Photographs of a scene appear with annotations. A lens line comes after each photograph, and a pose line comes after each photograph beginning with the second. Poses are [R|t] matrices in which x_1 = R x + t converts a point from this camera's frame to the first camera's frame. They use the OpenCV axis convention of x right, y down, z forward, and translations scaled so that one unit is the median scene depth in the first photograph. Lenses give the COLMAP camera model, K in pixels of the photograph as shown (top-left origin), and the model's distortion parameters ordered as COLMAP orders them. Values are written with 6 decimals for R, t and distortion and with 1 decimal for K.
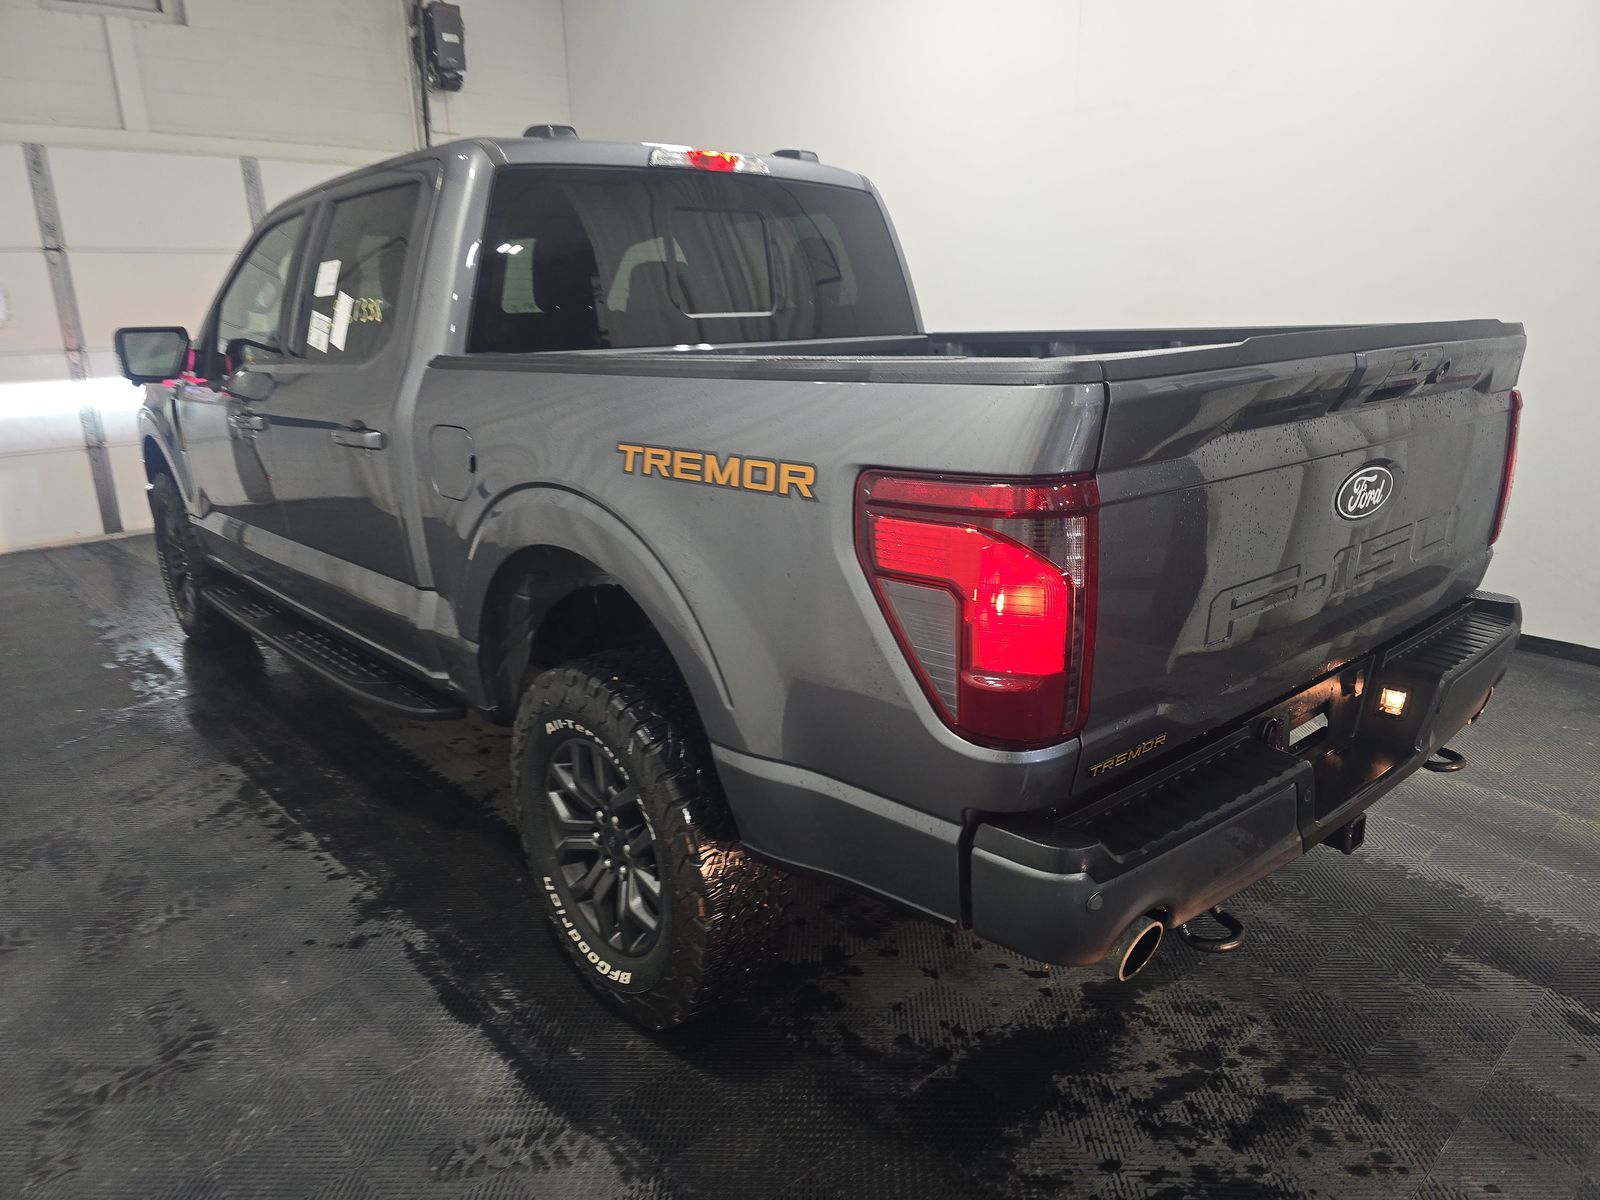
lens RADIAL K [[1084.3, 0, 828.0], [0, 1084.3, 601.9], [0, 0, 1]] dist [0.067508, -0.059329]
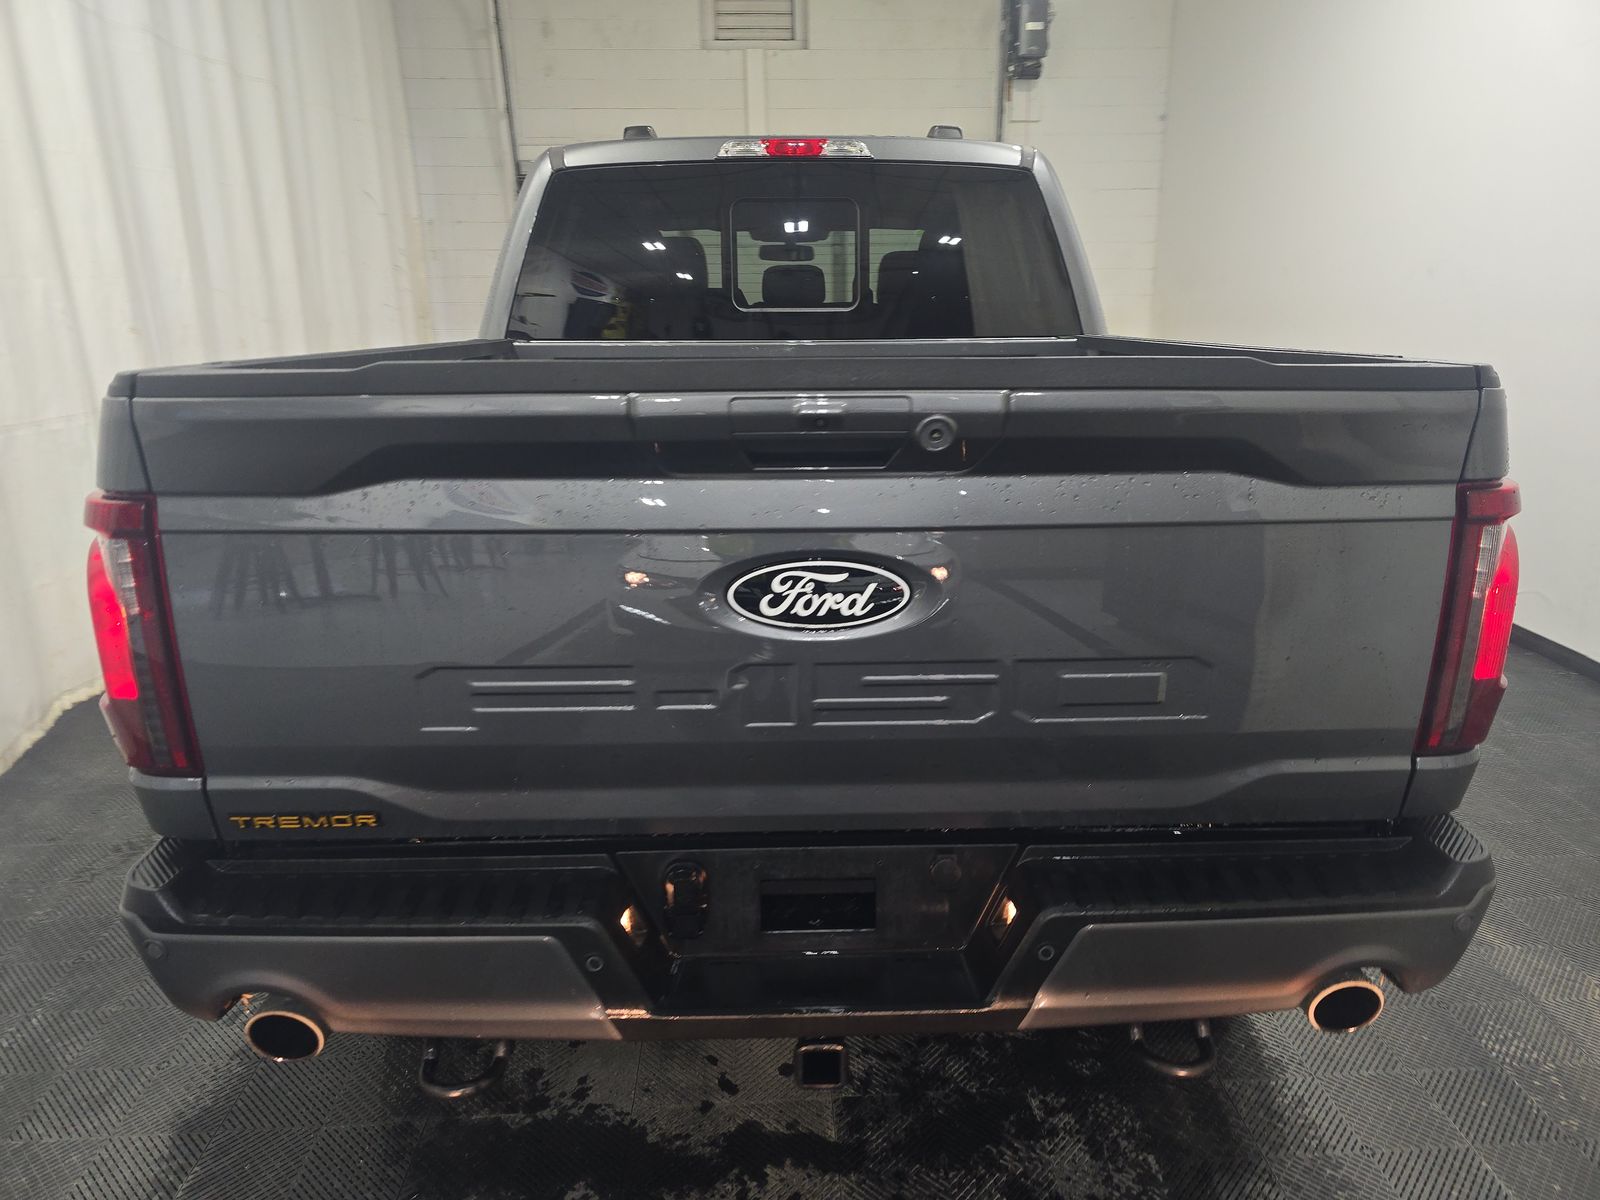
lens RADIAL K [[1084.3, 0, 828.0], [0, 1084.3, 601.9], [0, 0, 1]] dist [0.067508, -0.059329]
pose [[0.757647, 0.192154, -0.623737, 0.578817], [-0.181832, 0.979985, 0.081034, -0.095330], [0.626824, 0.052020, 0.777422, 0.289572]]
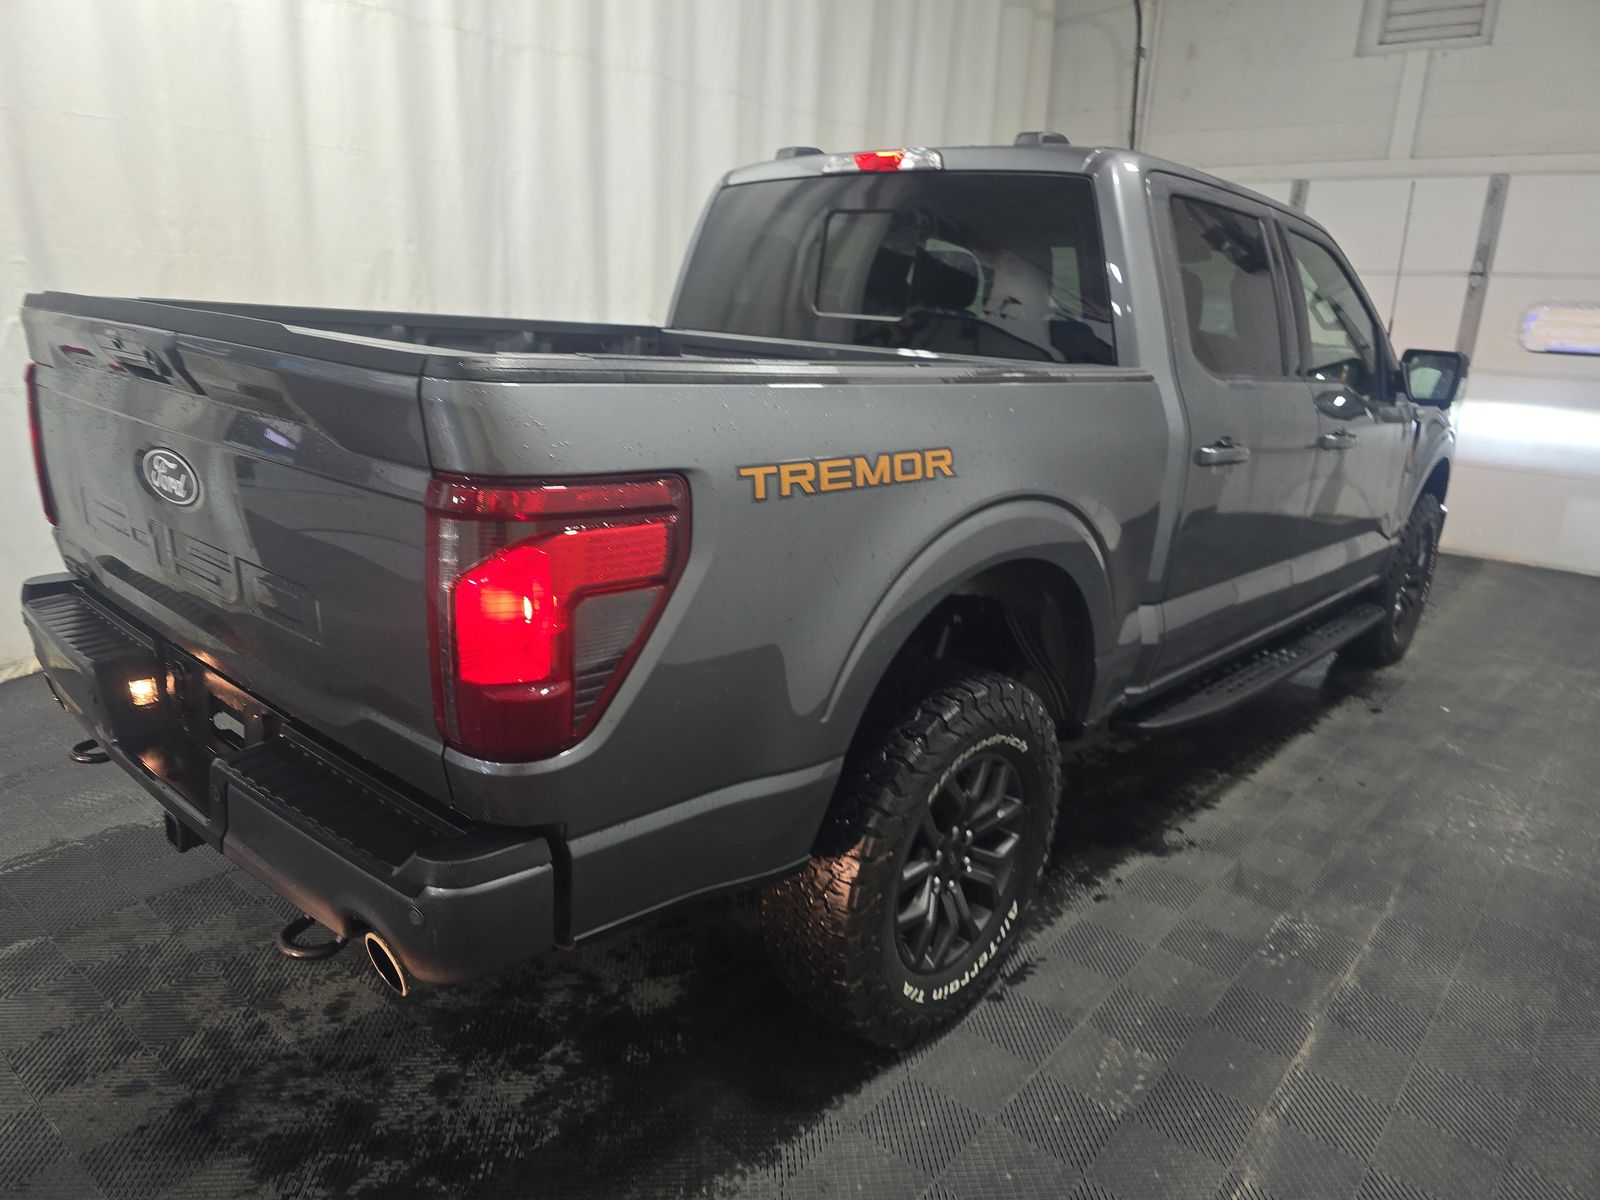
lens RADIAL K [[1107.2, 0, 848.3], [0, 1107.2, 601.9], [0, 0, 1]] dist [0.064926, -0.065942]
pose [[0.104291, 0.284239, -0.953064, 0.948108], [-0.318705, 0.917306, 0.238700, -0.264249], [0.942099, 0.278852, 0.186255, 0.877035]]
